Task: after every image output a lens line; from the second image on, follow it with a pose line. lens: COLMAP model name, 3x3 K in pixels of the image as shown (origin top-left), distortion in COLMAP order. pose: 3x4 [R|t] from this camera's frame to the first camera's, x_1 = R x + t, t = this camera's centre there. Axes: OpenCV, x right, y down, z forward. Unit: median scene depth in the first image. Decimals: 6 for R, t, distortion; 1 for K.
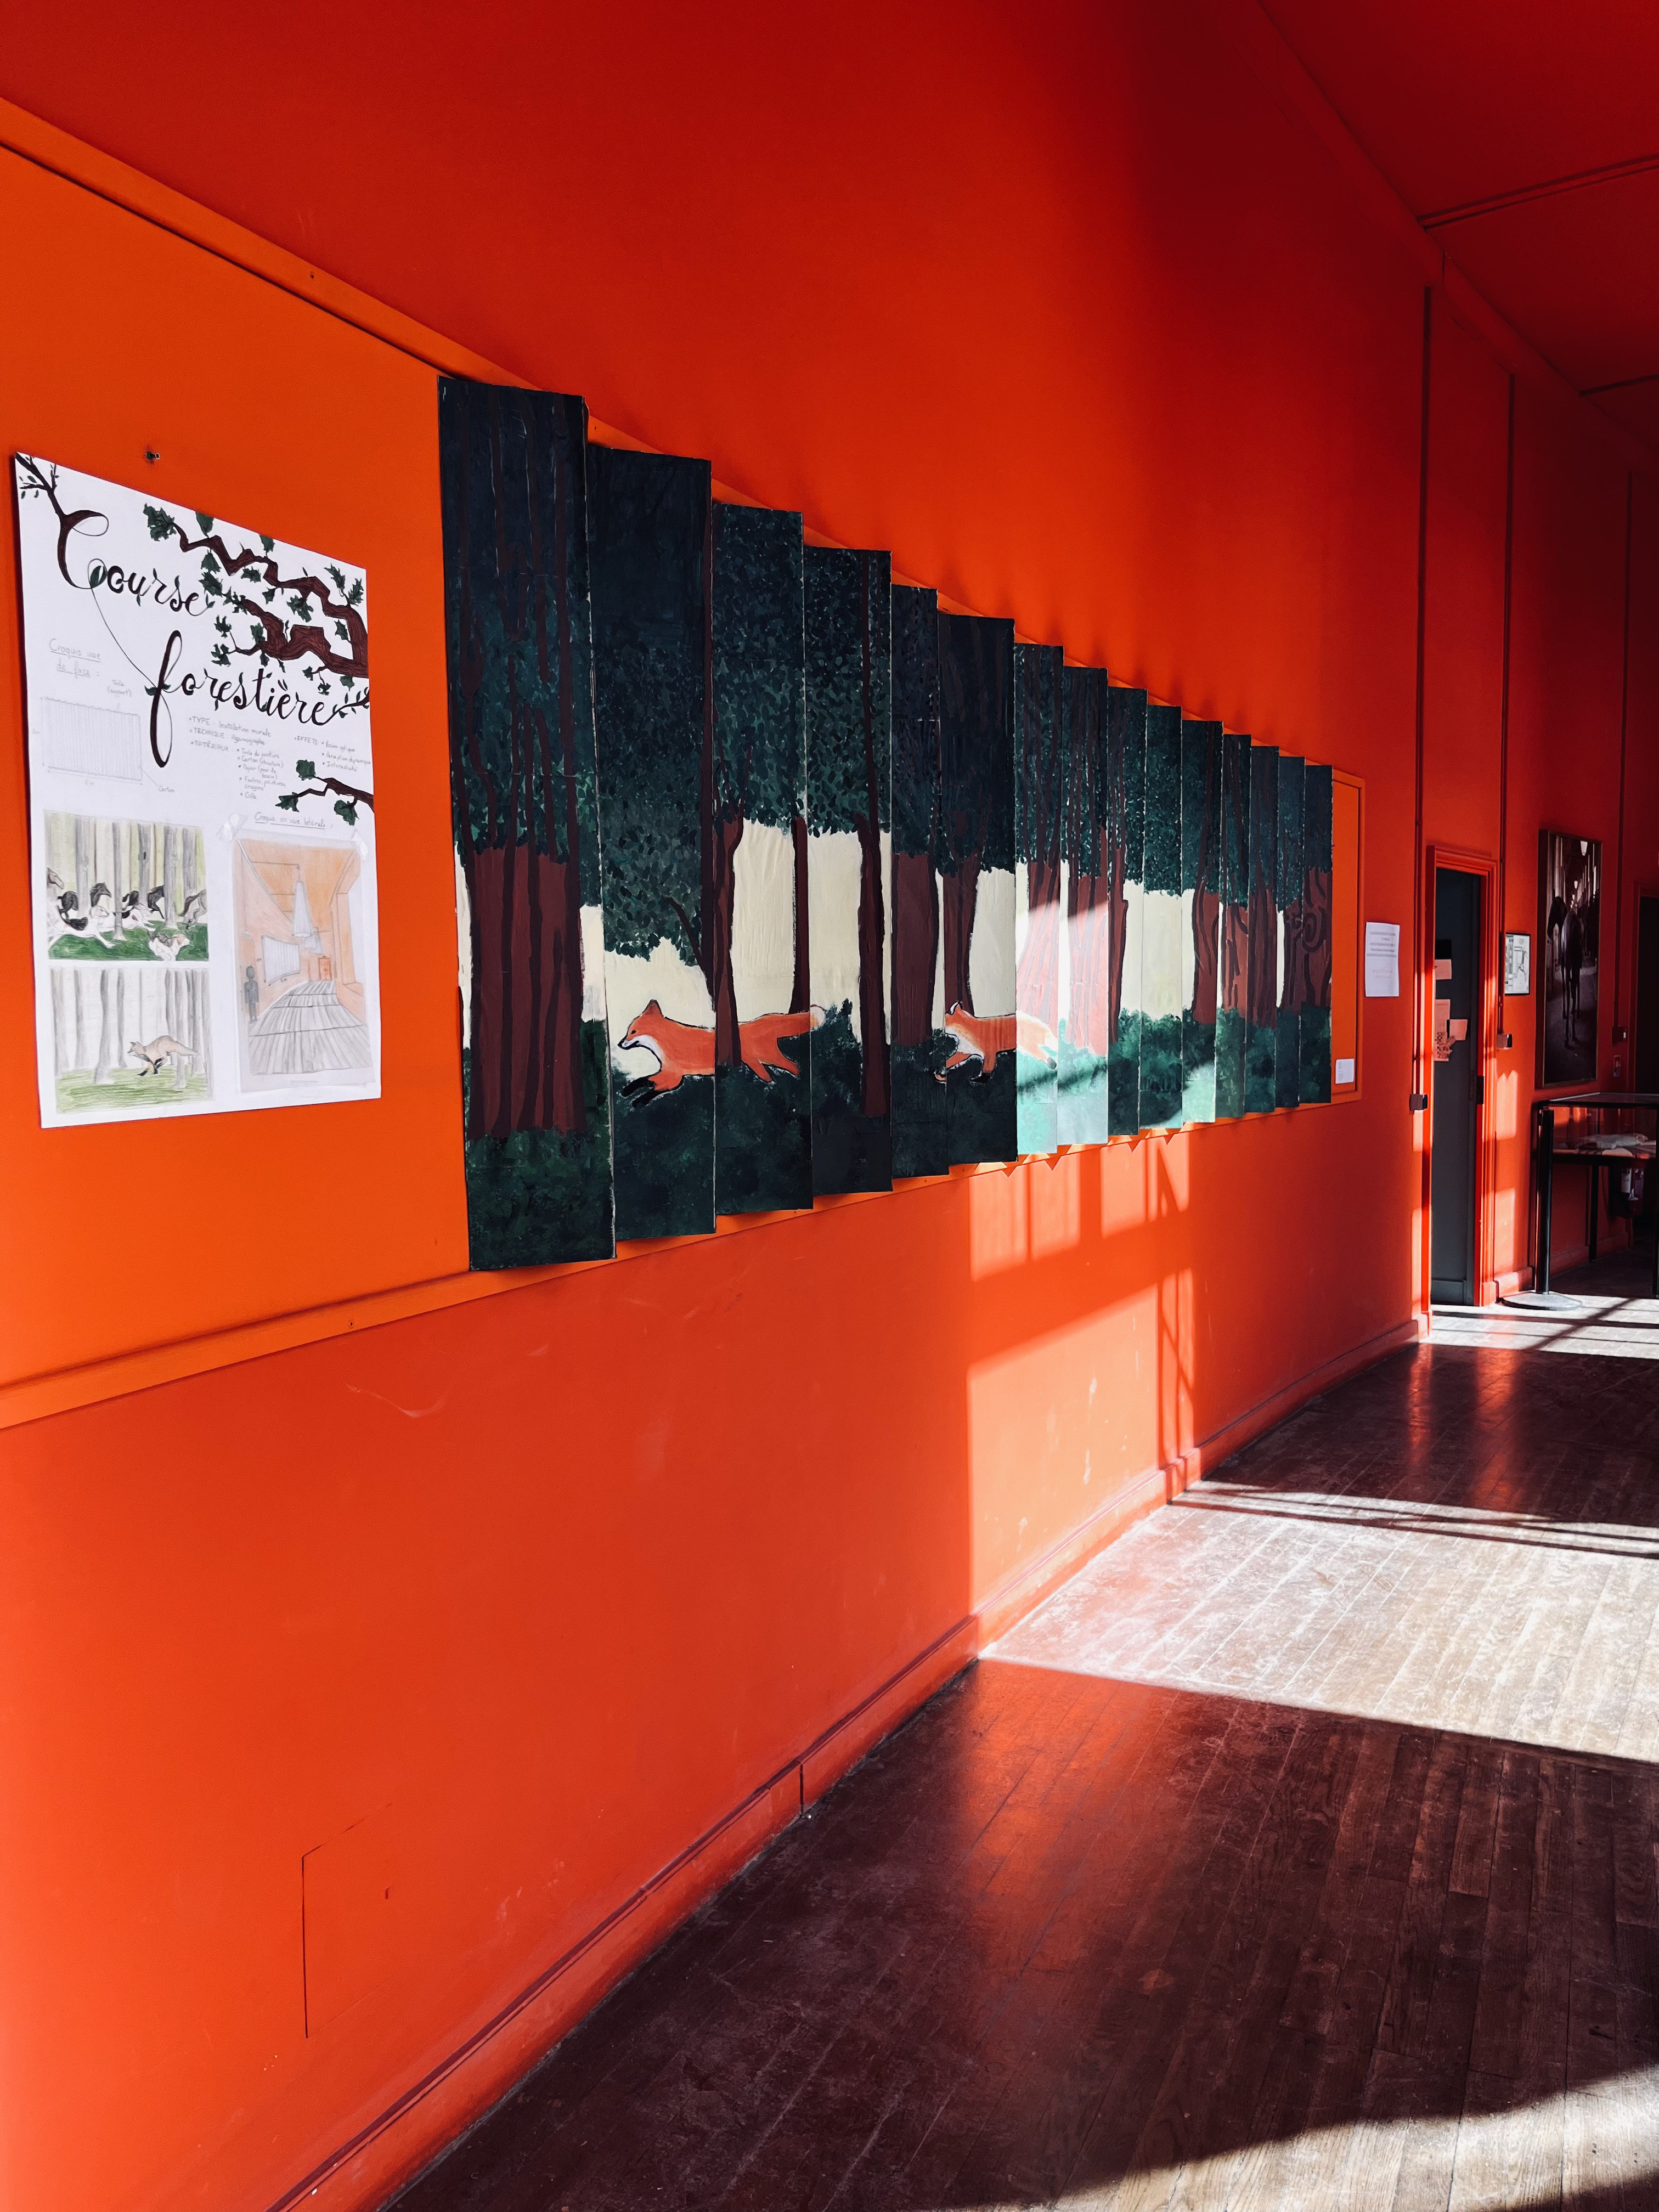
lens RADIAL K [[1654.7, 0, 829.5], [0, 1654.7, 1106.0], [0, 0, 1]] dist [0.009787, 0.001776]
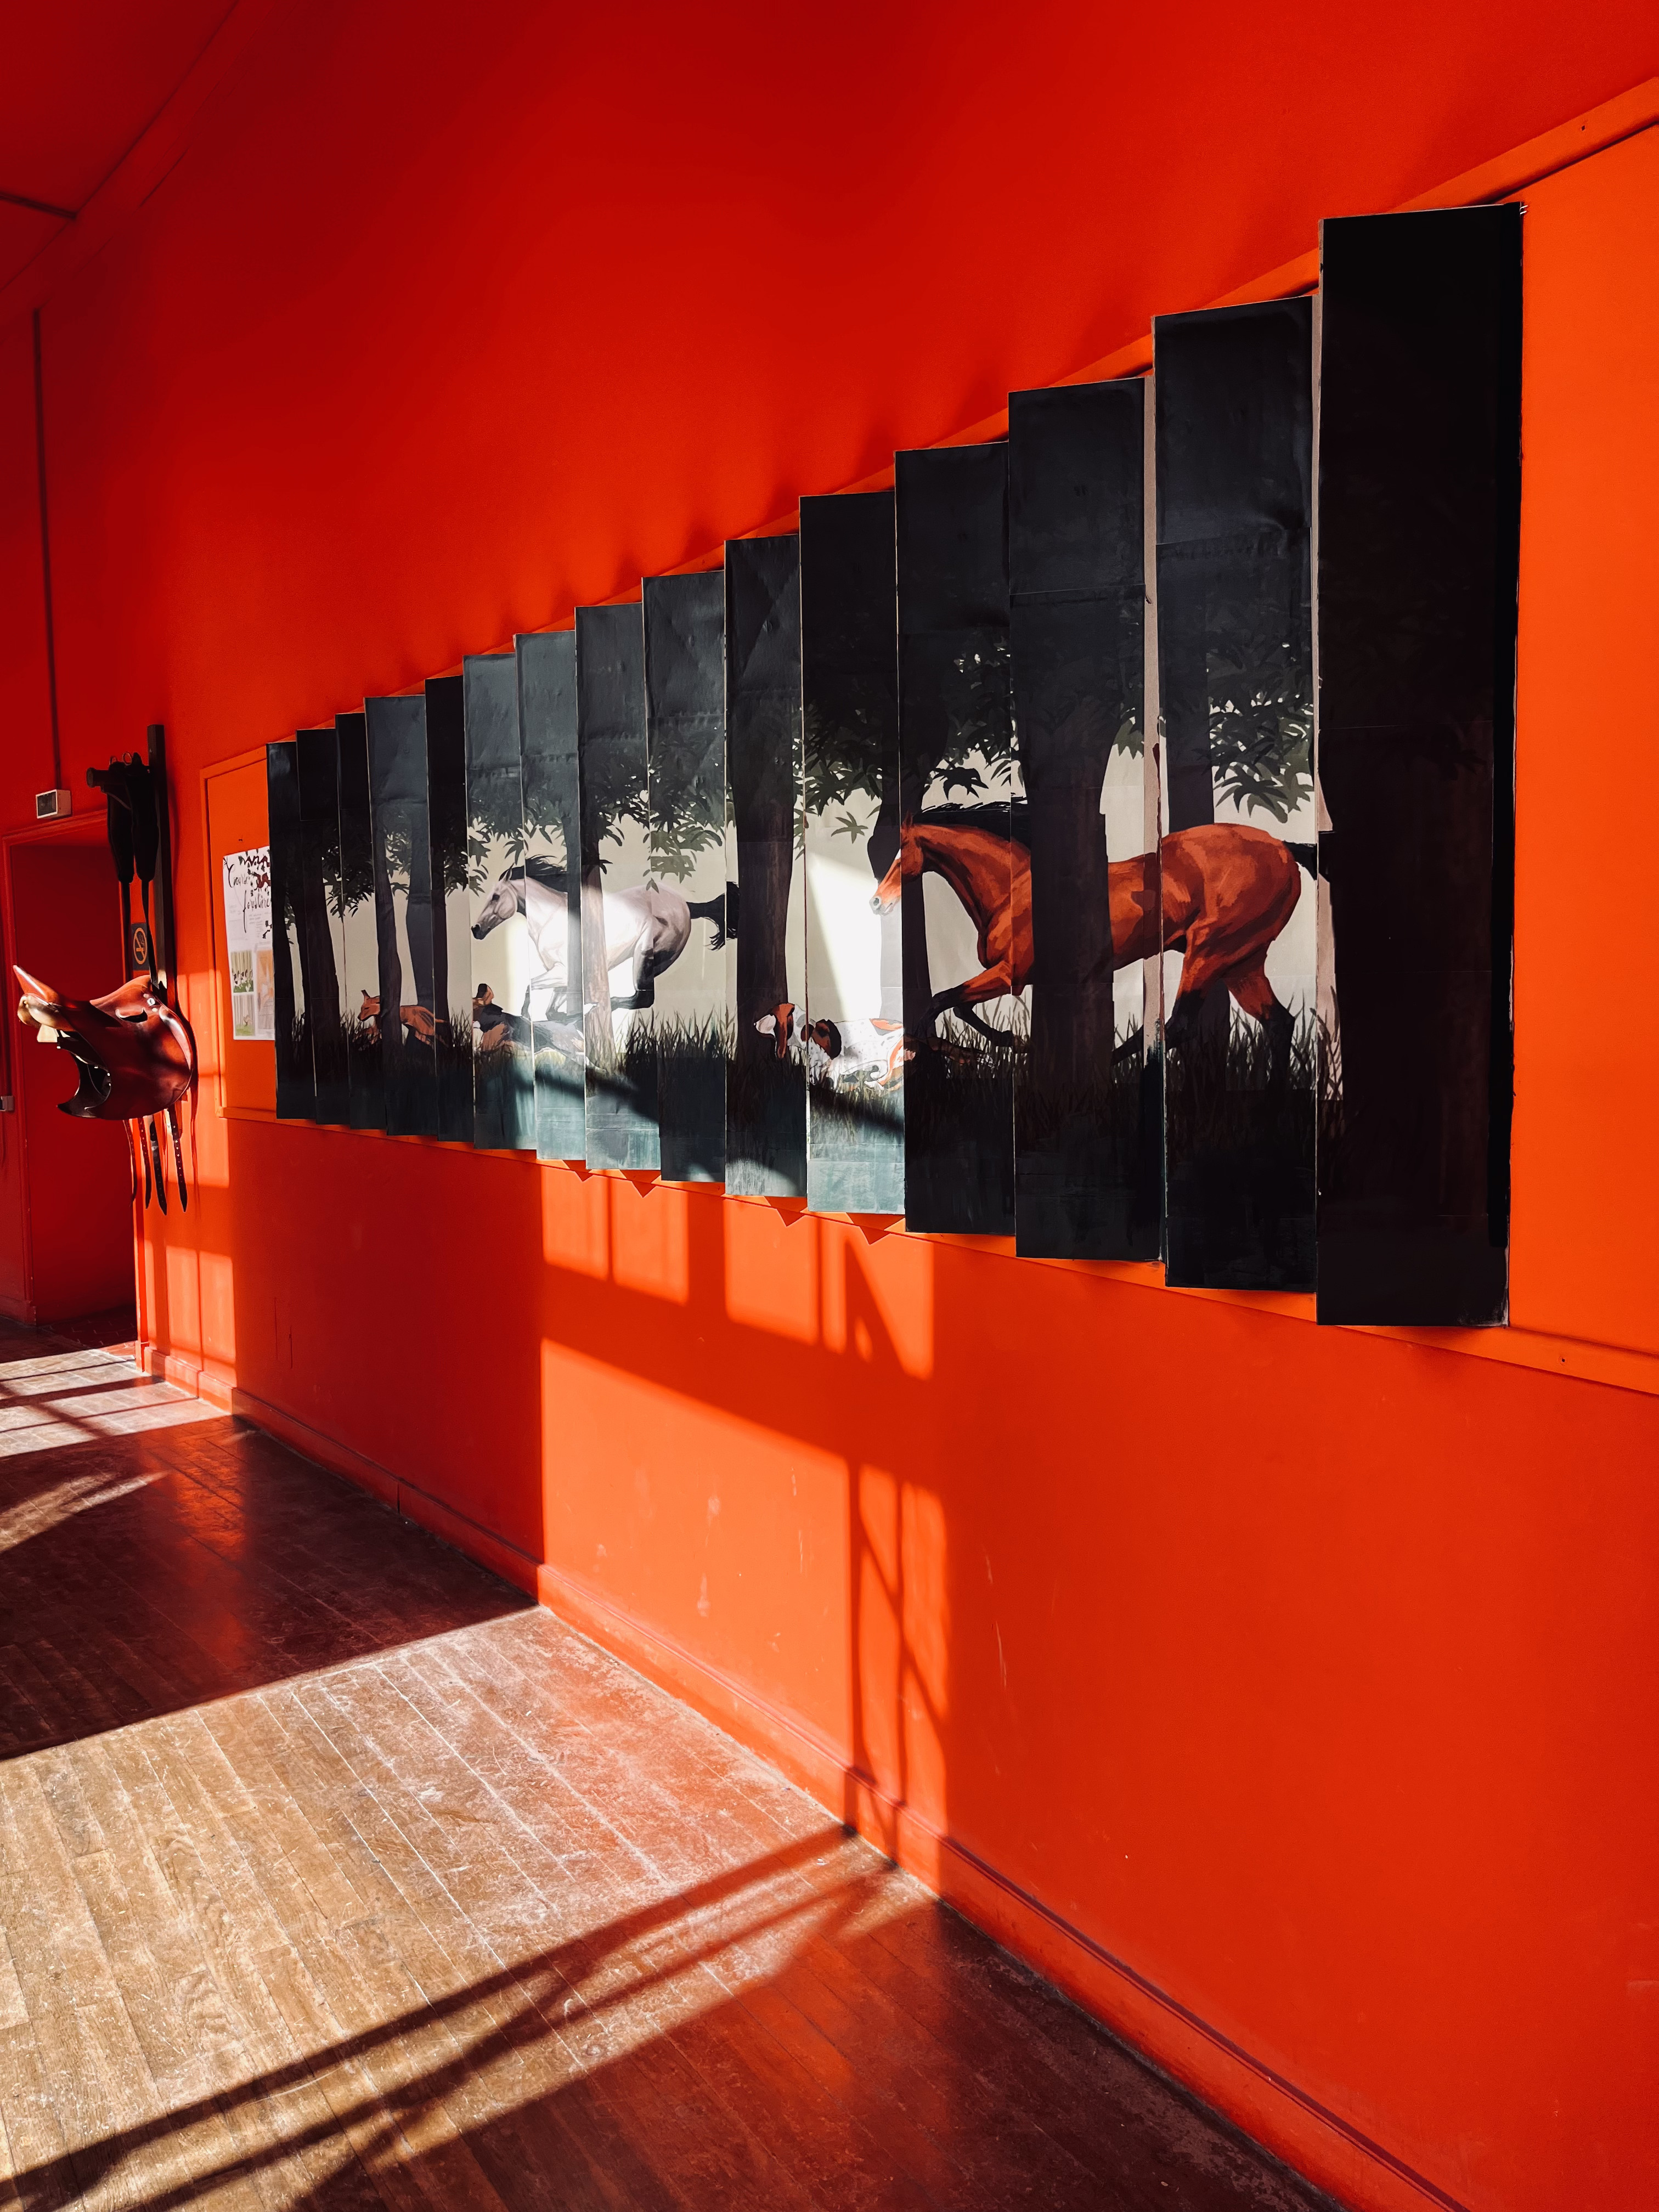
lens RADIAL K [[1602.2, 0, 829.5], [0, 1602.2, 1106.0], [0, 0, 1]] dist [0.046877, -0.076621]
pose [[-0.424490, 0.080727, -0.901827, 0.846177], [-0.037062, 0.993633, 0.106391, -0.102449], [0.904674, 0.078585, -0.418795, 1.431821]]
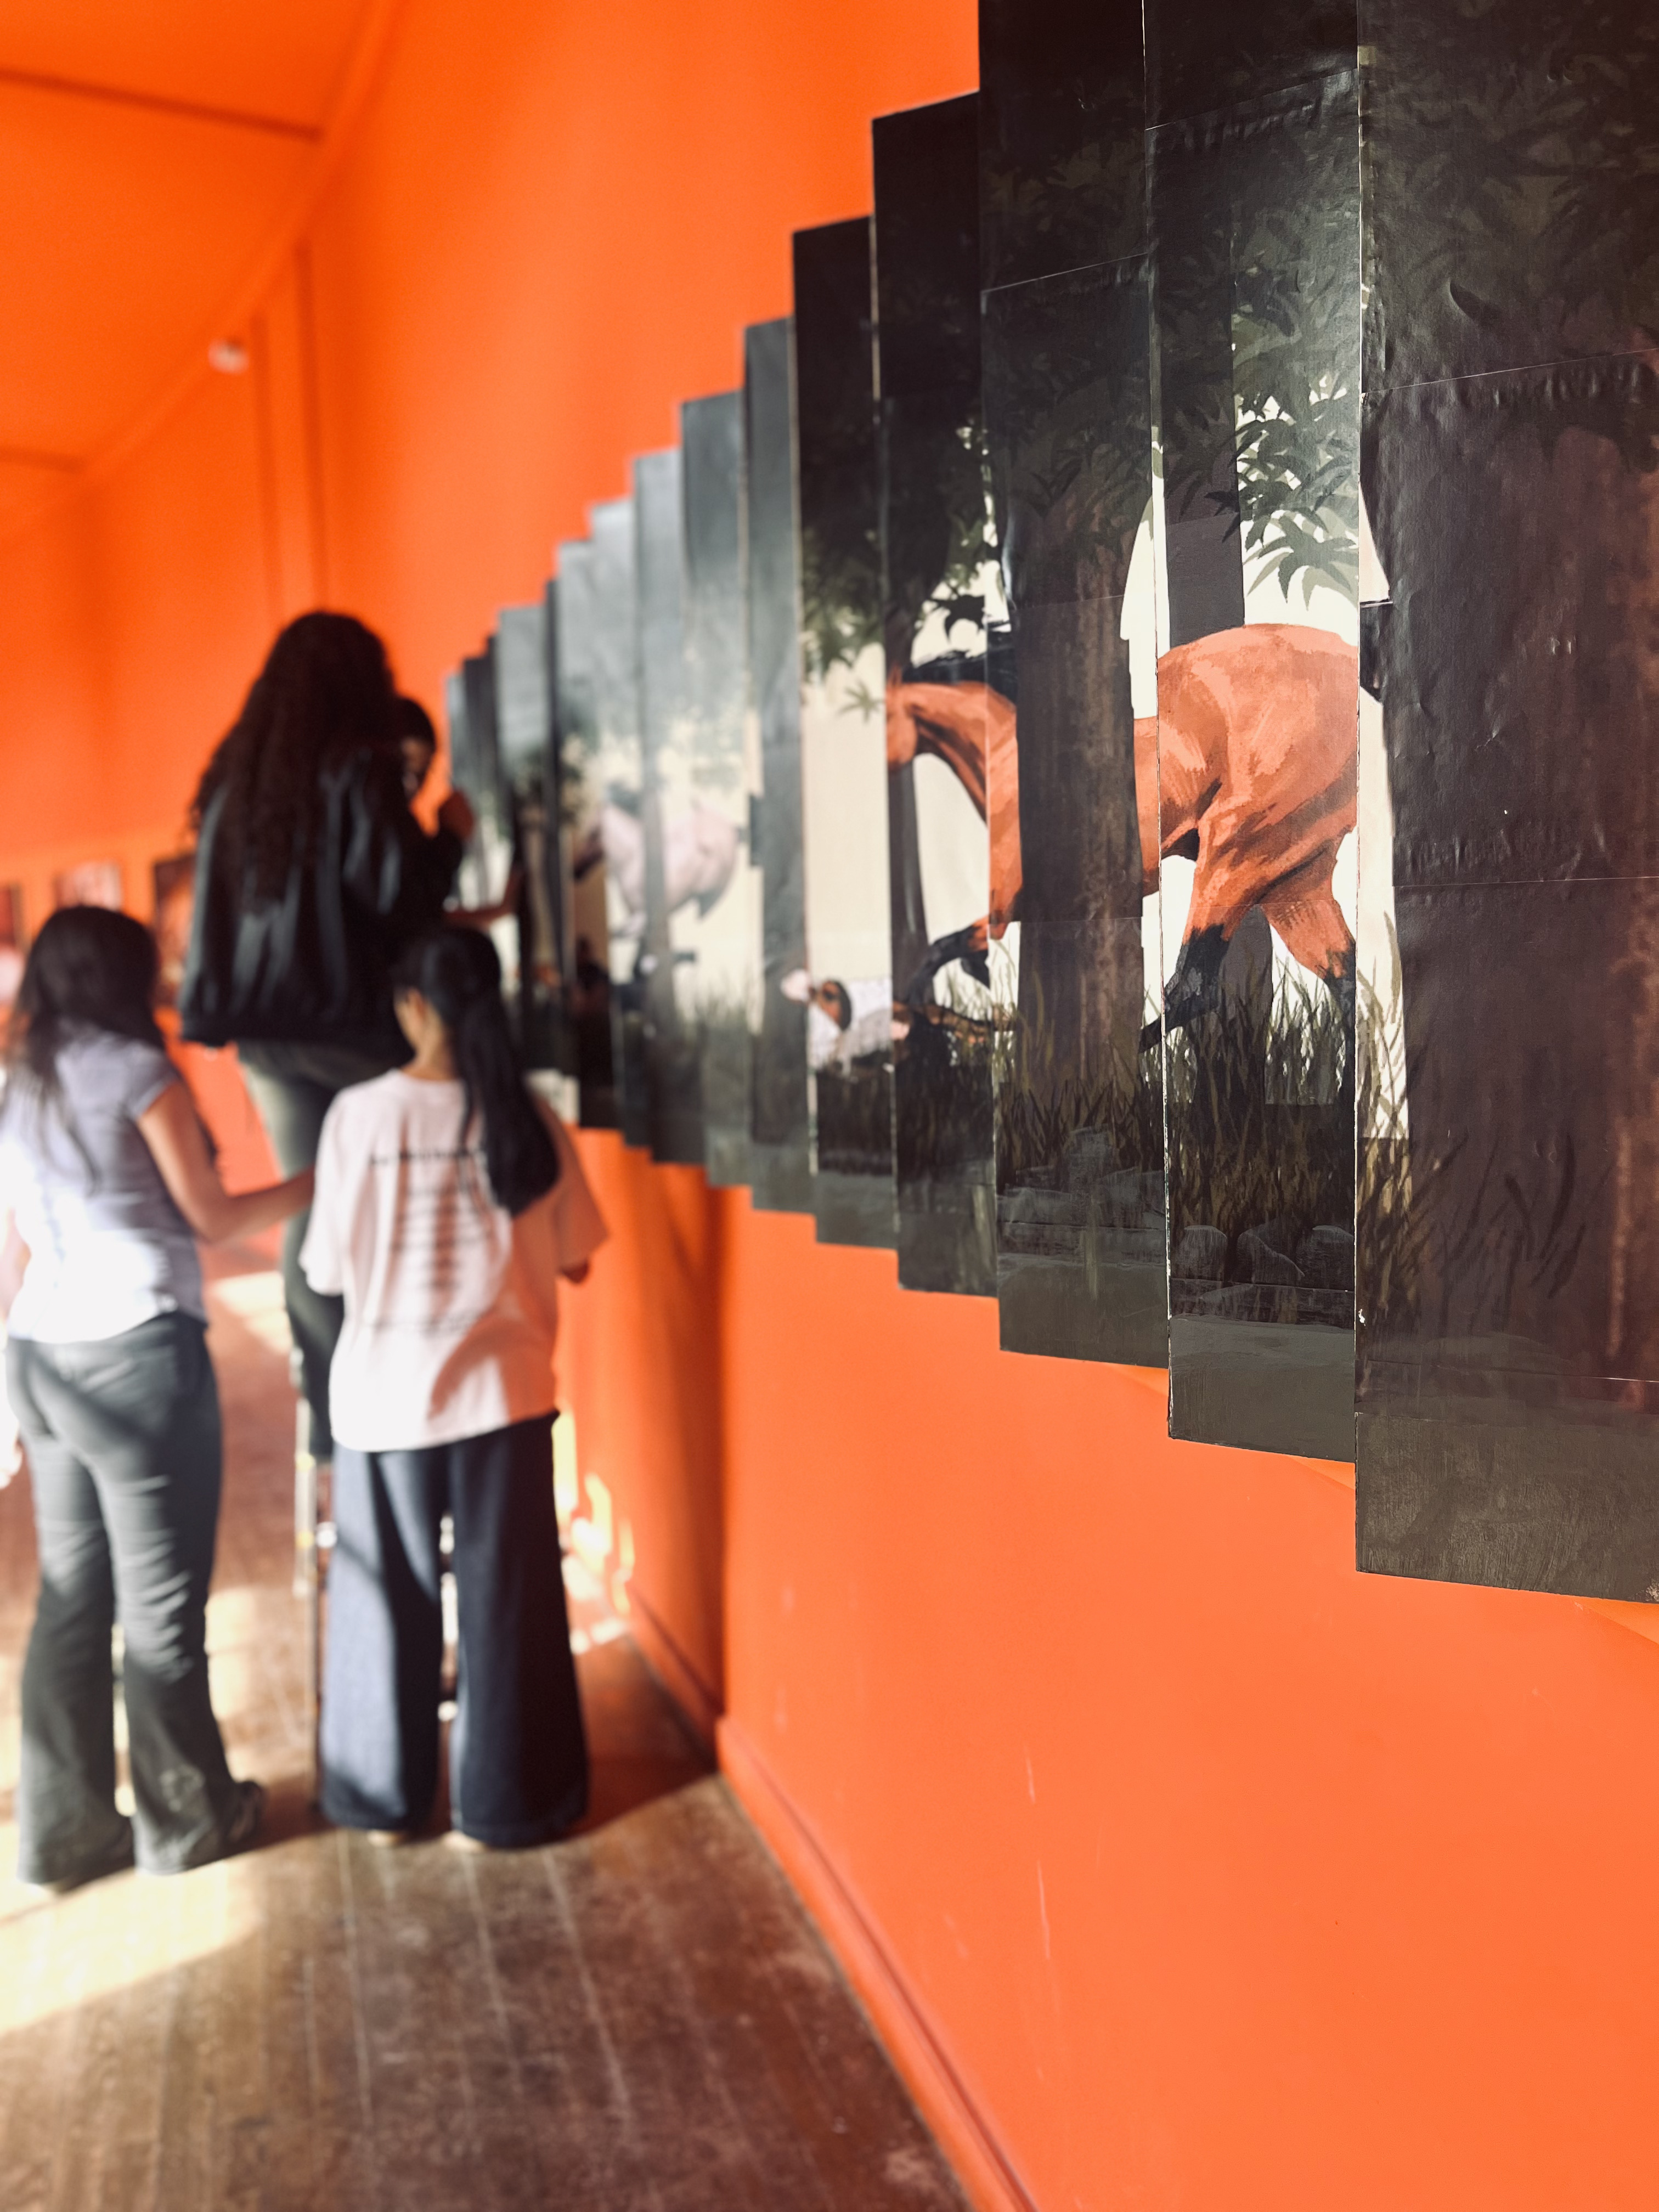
lens RADIAL K [[1654.7, 0, 829.5], [0, 1654.7, 1106.0], [0, 0, 1]] dist [0.009787, 0.001776]
pose [[-0.621573, 0.095892, -0.777465, 0.637336], [-0.020229, 0.990184, 0.138302, -0.097402], [0.783095, 0.101692, -0.613531, 1.449921]]
